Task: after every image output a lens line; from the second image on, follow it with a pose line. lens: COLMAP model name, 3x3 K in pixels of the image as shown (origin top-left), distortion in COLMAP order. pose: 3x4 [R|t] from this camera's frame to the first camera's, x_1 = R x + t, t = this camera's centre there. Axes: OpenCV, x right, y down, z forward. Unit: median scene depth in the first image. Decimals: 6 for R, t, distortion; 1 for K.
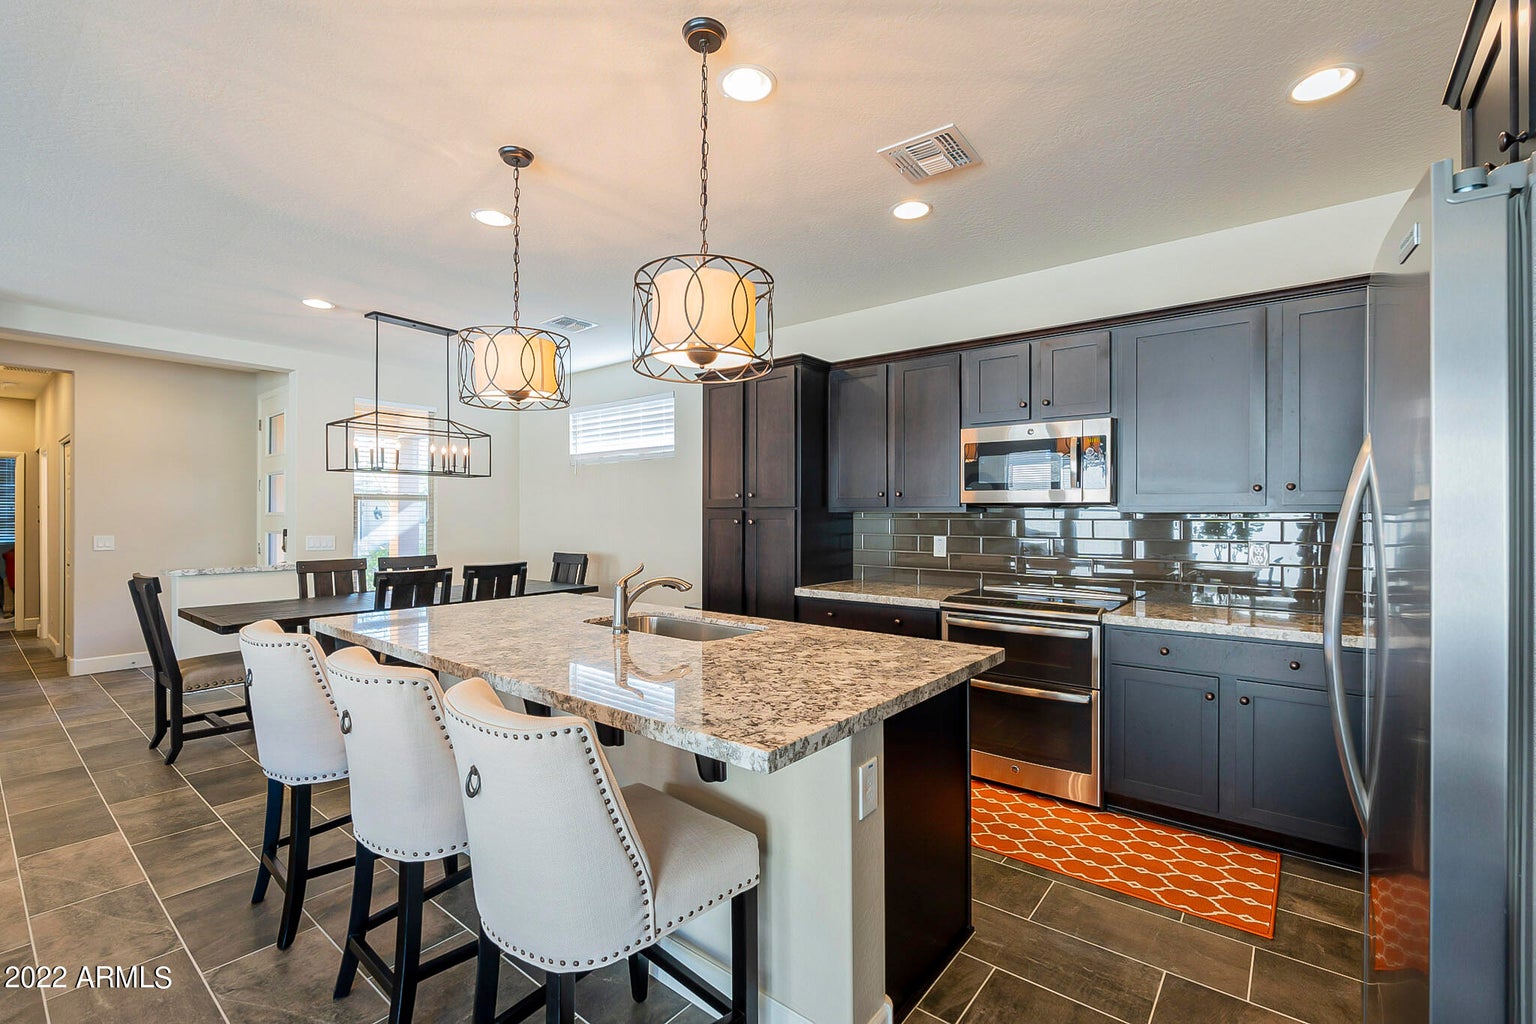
lens RADIAL K [[677.5, 0, 763.0], [0, 677.5, 519.1], [0, 0, 1]] dist [-0.006998, 0.001069]
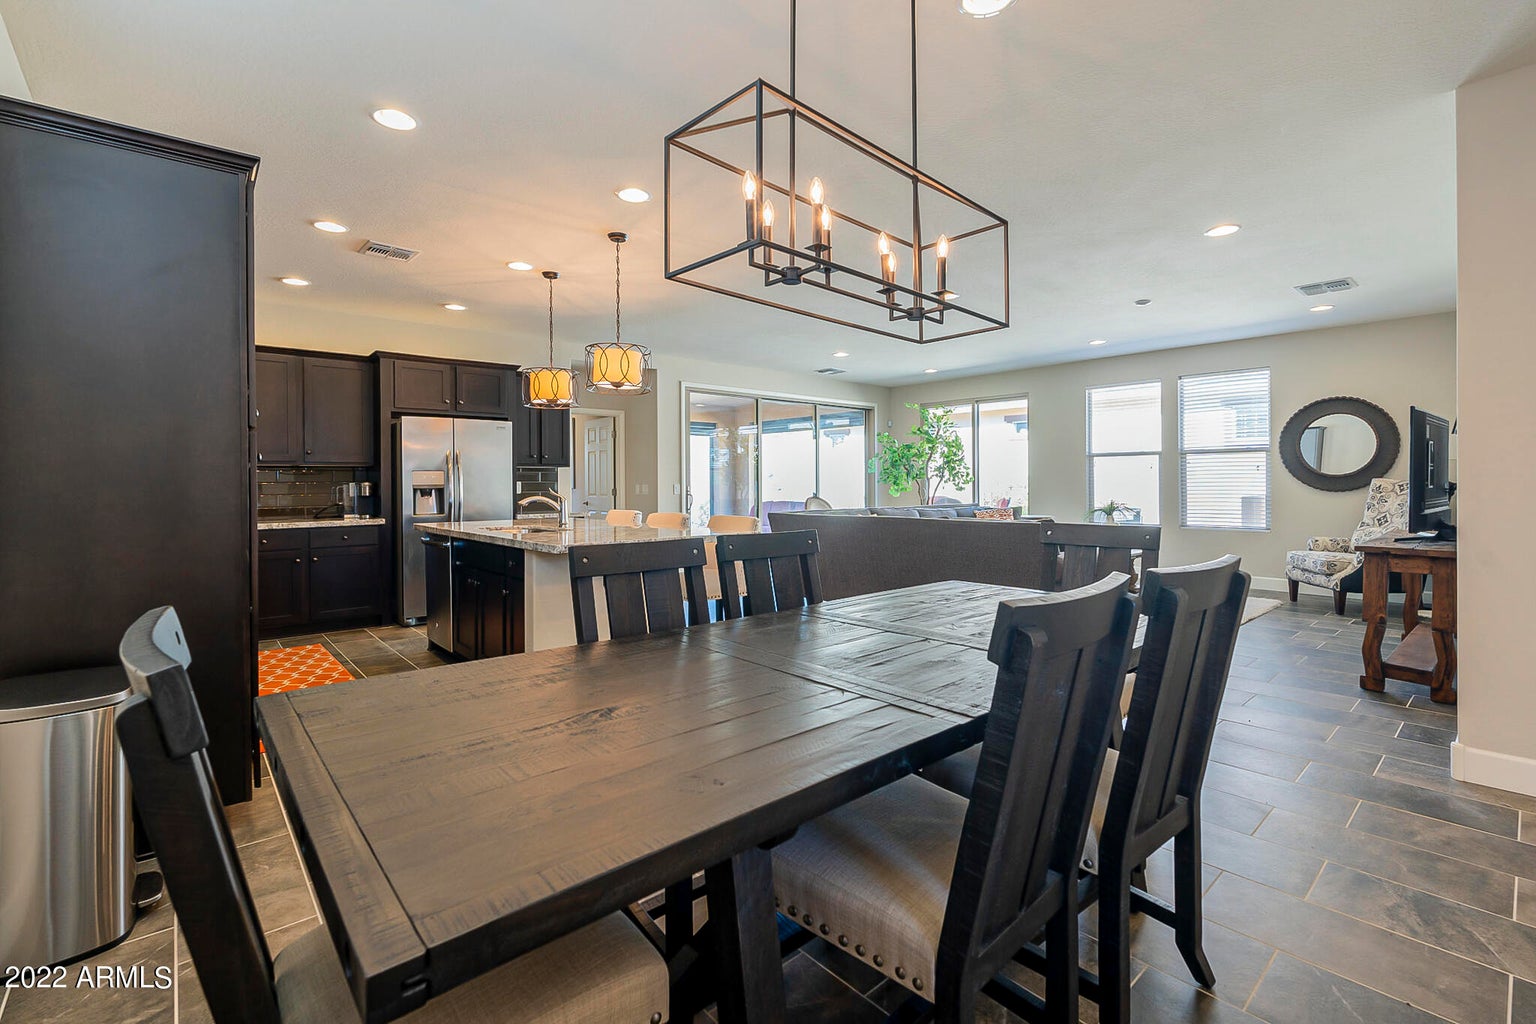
lens RADIAL K [[677.5, 0, 769.7], [0, 677.5, 476.7], [0, 0, 1]] dist [-0.006998, 0.001069]
pose [[-0.987159, 0.005031, 0.159662, -0.626825], [0.005131, 0.999987, 0.000218, 0.020966], [-0.159659, 0.001034, -0.987172, 1.627769]]
